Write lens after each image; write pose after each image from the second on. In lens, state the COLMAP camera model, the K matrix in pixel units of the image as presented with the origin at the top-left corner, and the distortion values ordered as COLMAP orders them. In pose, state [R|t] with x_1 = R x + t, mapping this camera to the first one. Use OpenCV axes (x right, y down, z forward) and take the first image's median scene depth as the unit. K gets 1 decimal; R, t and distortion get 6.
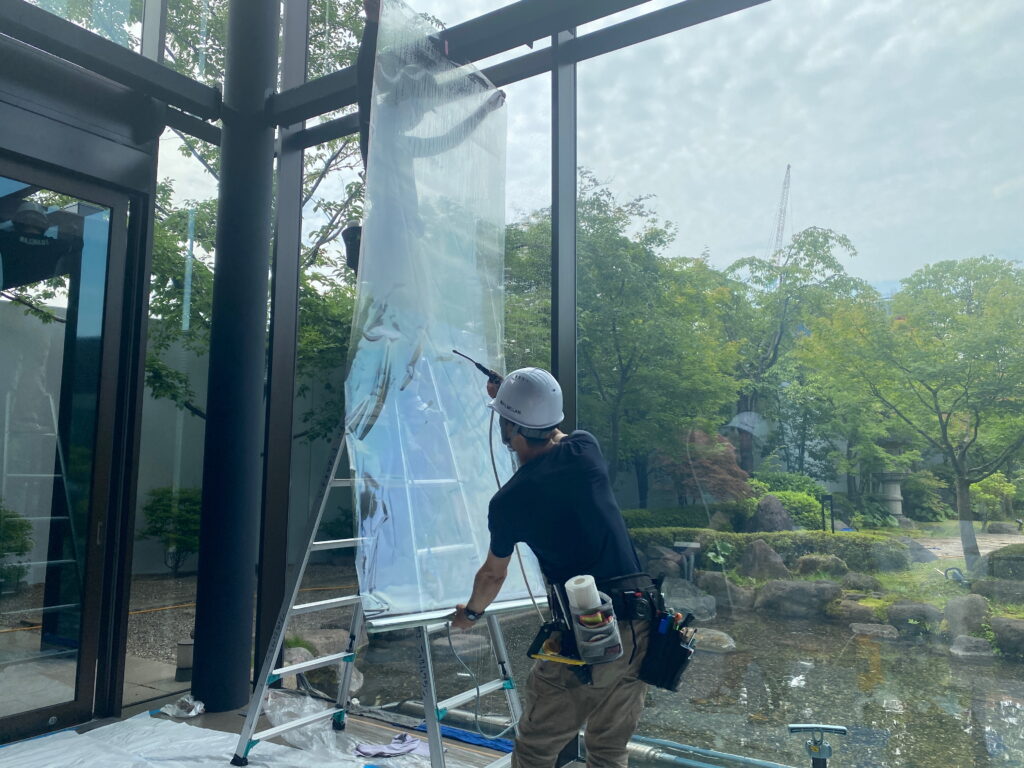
lens RADIAL K [[767.8, 0, 508.6], [0, 767.8, 381.8], [0, 0, 1]] dist [0.004774, 0.001686]
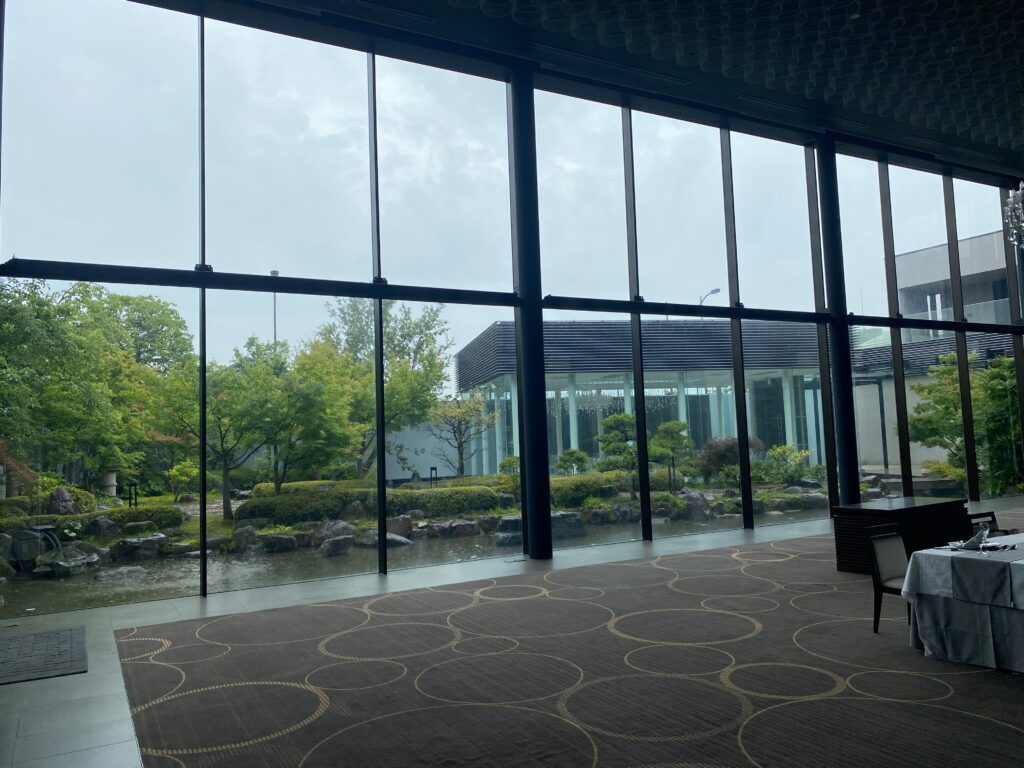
lens RADIAL K [[778.8, 0, 512.0], [0, 778.8, 384.0], [0, 0, 1]] dist [0.008265, -0.001276]
pose [[0.450475, 0.041775, 0.891811, -0.521380], [-0.061132, 0.998003, -0.015870, -0.056005], [-0.890693, -0.047369, 0.452130, -0.285884]]
